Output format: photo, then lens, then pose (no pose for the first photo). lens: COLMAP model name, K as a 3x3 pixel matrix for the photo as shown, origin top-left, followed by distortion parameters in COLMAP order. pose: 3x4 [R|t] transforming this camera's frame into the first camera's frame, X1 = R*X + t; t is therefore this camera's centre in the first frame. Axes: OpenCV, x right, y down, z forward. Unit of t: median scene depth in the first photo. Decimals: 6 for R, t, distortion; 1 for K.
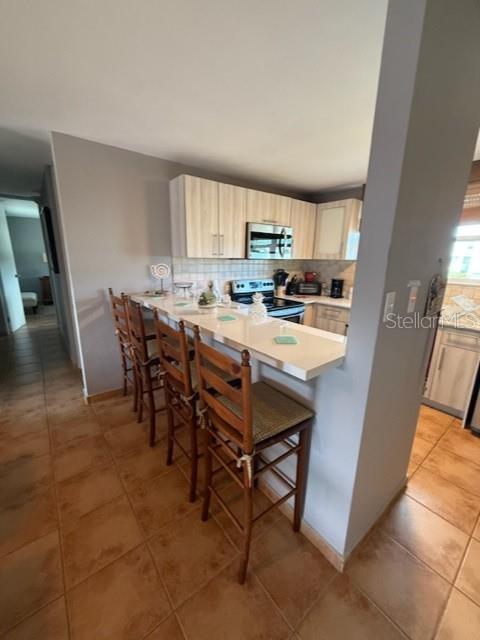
lens RADIAL K [[256.9, 0, 239.6], [0, 256.9, 320.6], [0, 0, 1]] dist [-0.002062, -0.000385]
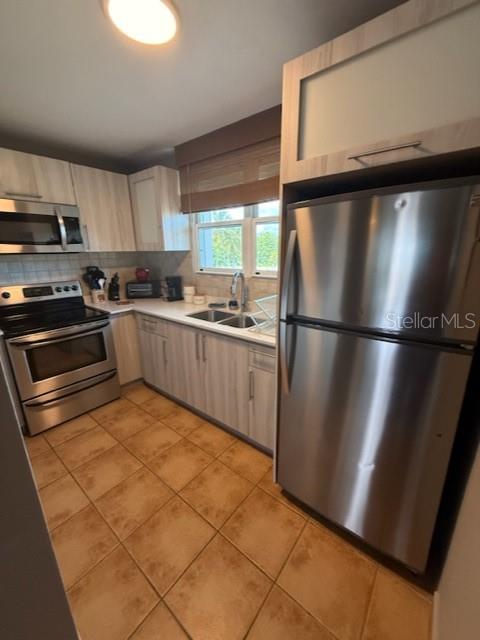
lens RADIAL K [[256.9, 0, 241.8], [0, 256.9, 319.6], [0, 0, 1]] dist [-0.002062, -0.000385]
pose [[0.973598, -0.086782, 0.211132, 0.427683], [0.080870, 0.996056, 0.036494, -0.044370], [-0.213466, -0.018457, 0.976776, 0.207690]]
